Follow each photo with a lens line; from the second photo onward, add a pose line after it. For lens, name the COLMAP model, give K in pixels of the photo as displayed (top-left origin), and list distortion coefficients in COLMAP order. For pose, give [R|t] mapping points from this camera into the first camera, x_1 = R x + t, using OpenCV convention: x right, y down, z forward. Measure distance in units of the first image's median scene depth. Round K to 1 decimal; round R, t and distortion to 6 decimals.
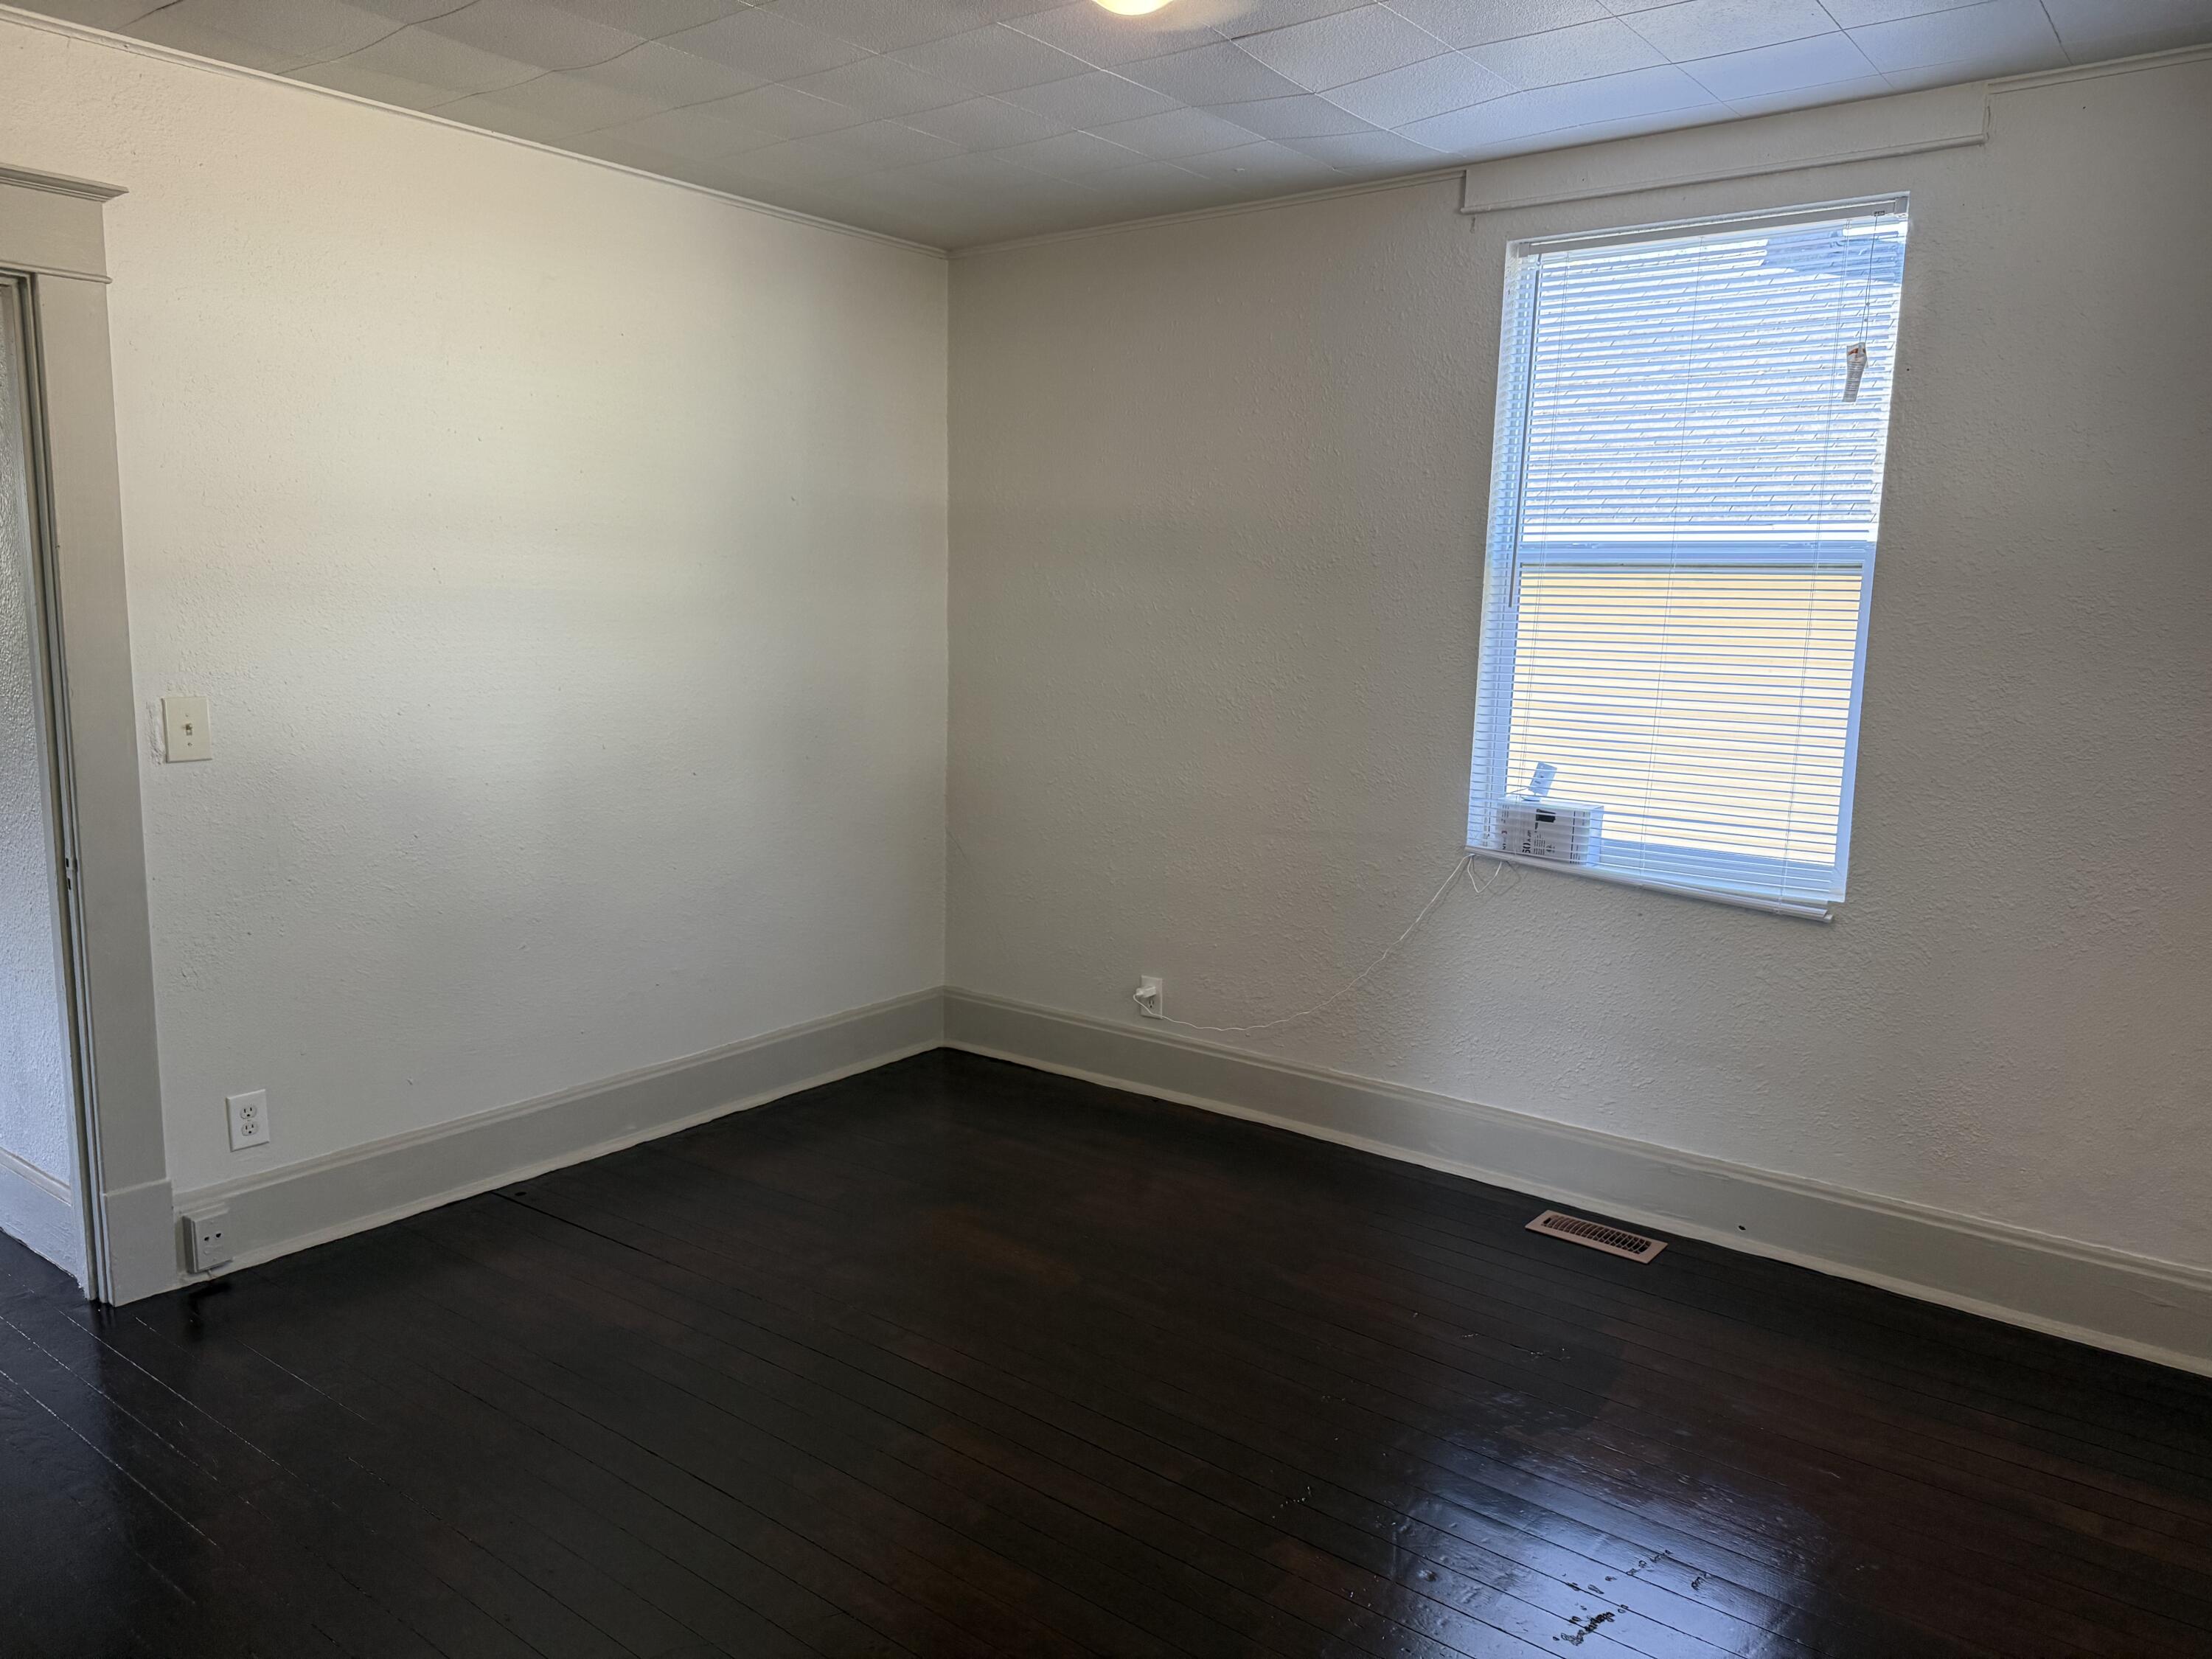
lens RADIAL K [[1548.5, 0, 1106.5], [0, 1548.5, 828.2], [0, 0, 1]] dist [-0.002704, -0.001883]
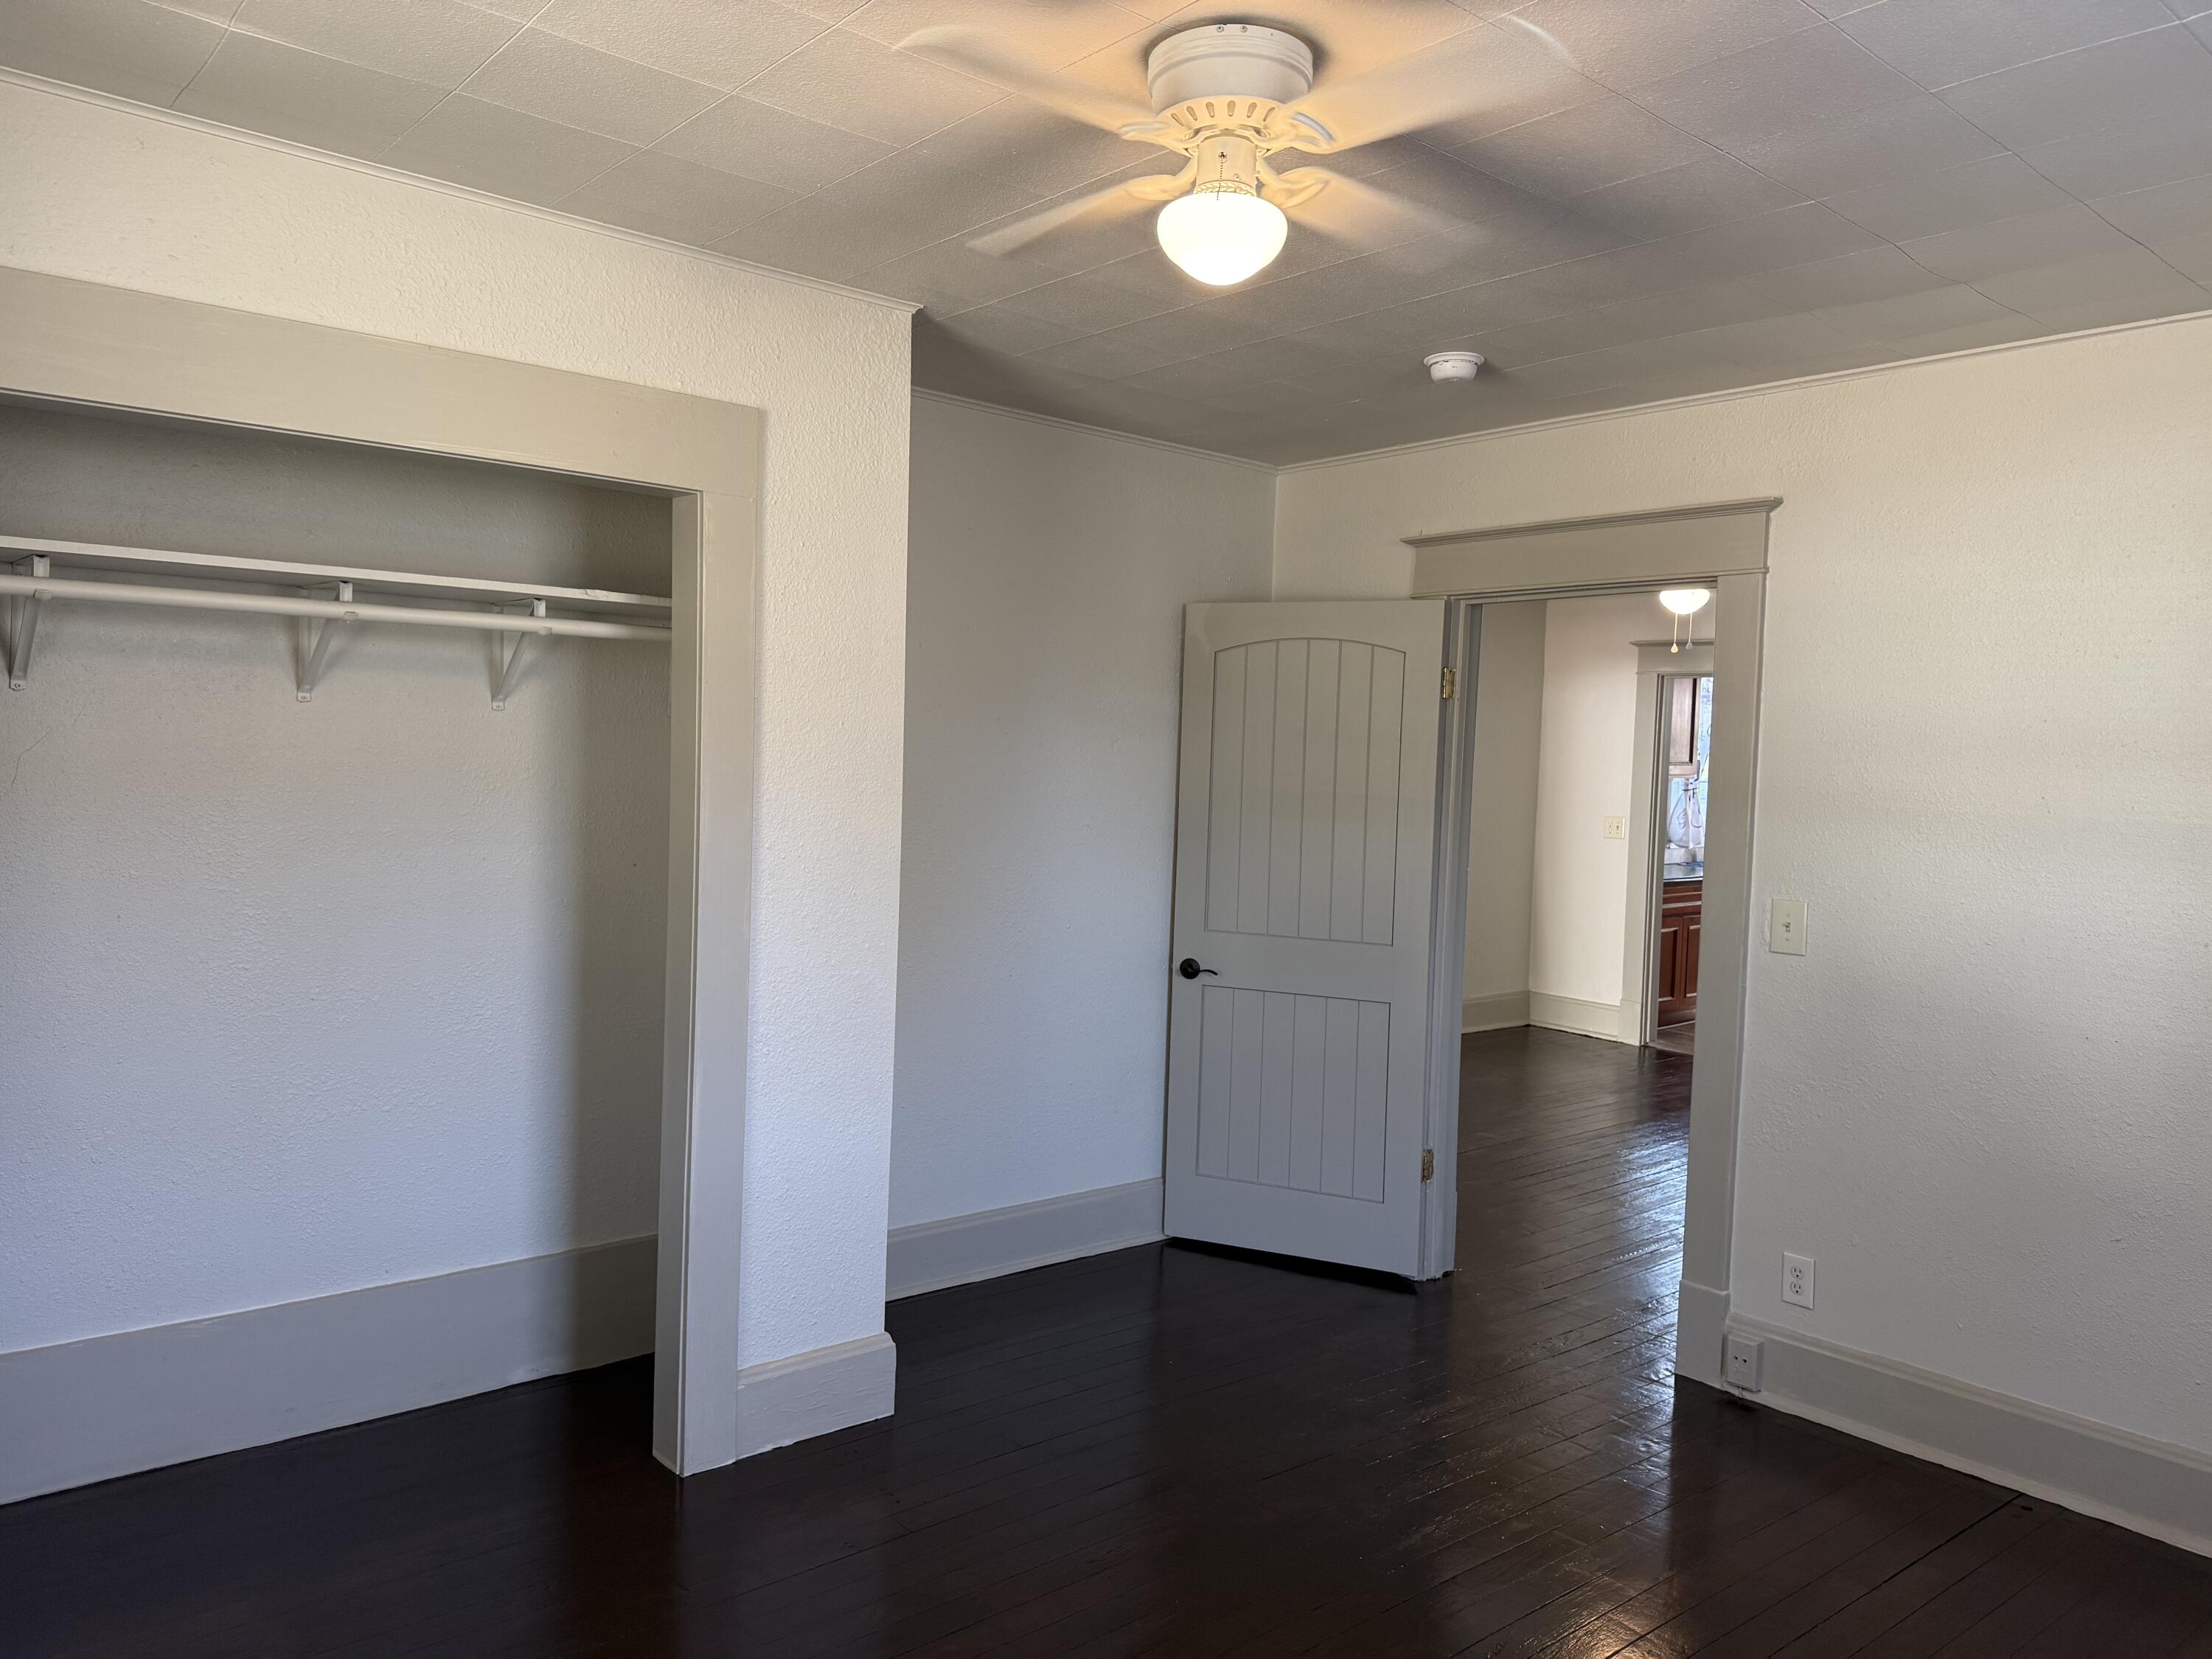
lens RADIAL K [[1548.5, 0, 1106.5], [0, 1548.5, 828.2], [0, 0, 1]] dist [-0.002704, -0.001883]
pose [[-0.193169, 0.018339, -0.980994, 0.632815], [-0.185122, 0.981187, 0.054795, -0.100710], [0.963543, 0.192189, -0.186140, 0.663356]]
